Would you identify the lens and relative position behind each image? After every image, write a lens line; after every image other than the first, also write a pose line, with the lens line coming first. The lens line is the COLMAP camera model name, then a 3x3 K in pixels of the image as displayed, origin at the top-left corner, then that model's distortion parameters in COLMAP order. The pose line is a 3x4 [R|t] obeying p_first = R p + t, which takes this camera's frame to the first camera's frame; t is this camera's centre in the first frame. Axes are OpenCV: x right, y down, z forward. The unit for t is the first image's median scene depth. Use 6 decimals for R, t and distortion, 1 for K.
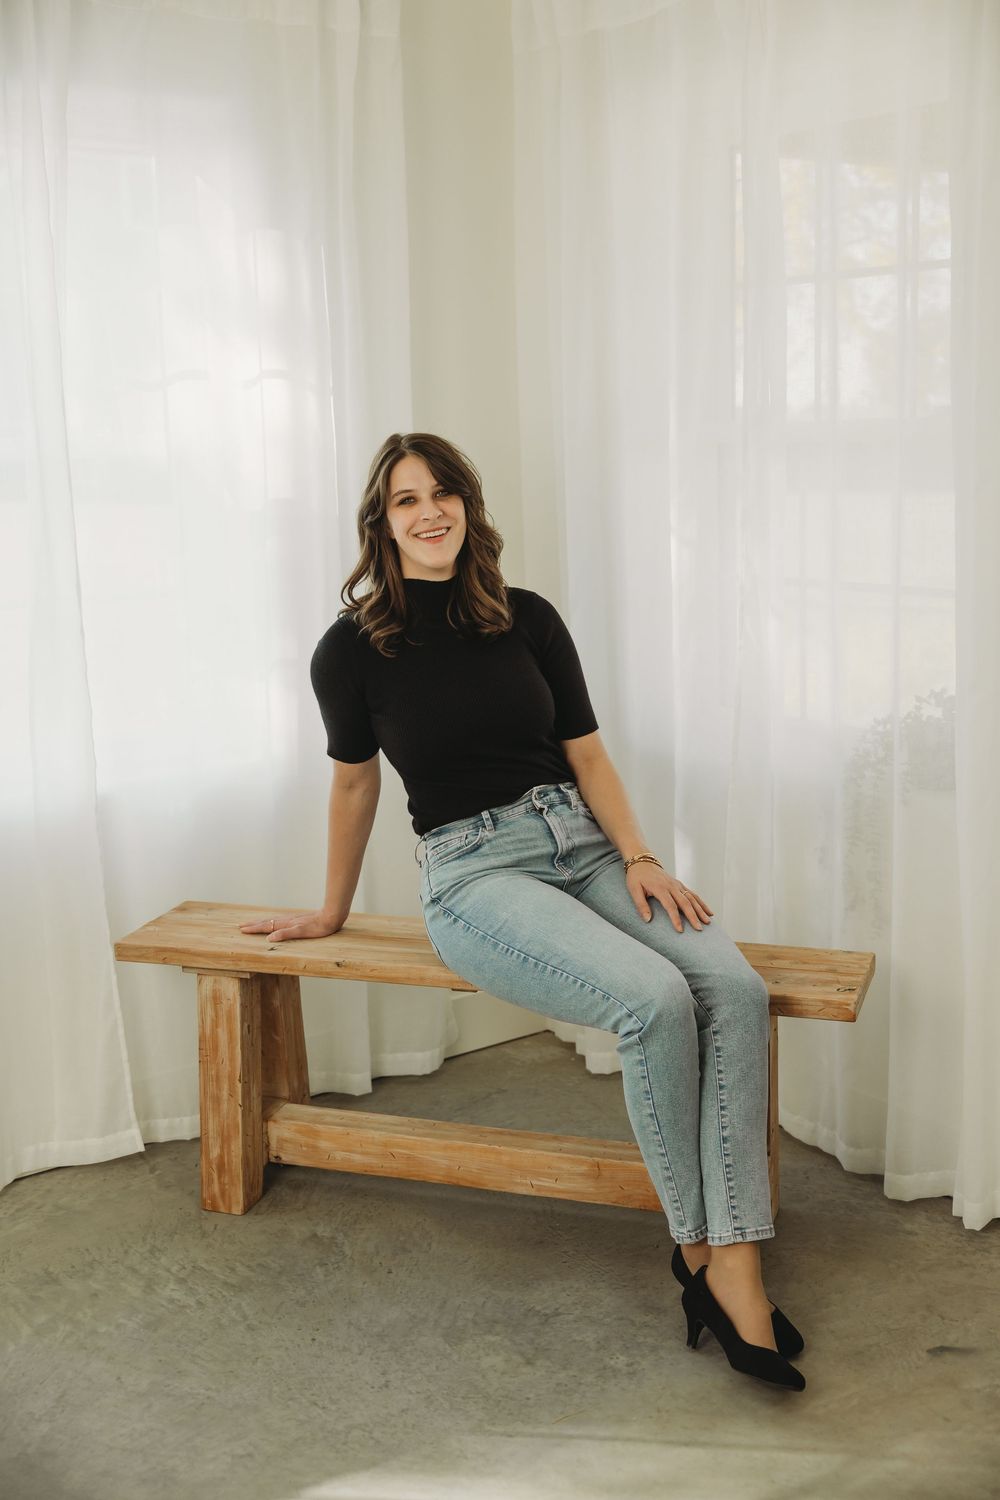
lens RADIAL K [[1705.5, 0, 502.6], [0, 1705.5, 743.2], [0, 0, 1]] dist [0.012037, -0.006024]
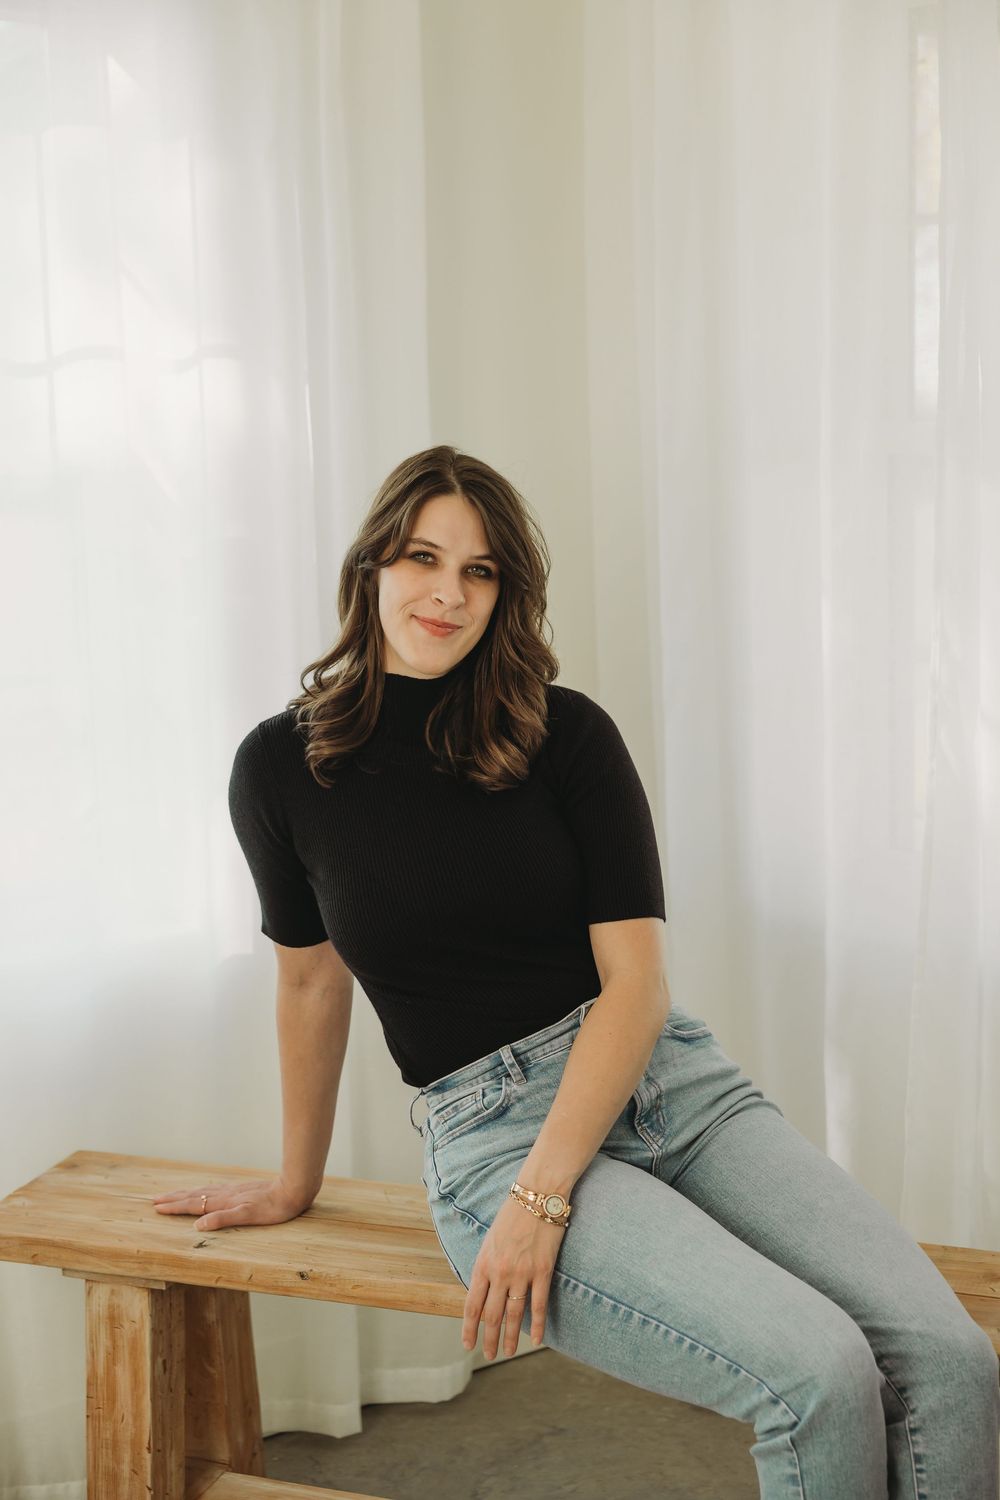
lens RADIAL K [[2142.5, 0, 495.3], [0, 2142.5, 753.1], [0, 0, 1]] dist [0.037756, 0.052419]
pose [[0.999554, 0.005678, -0.029303, -0.002223], [-0.006594, 0.999489, -0.031264, -0.038306], [0.029111, 0.031443, 0.999082, 0.189824]]
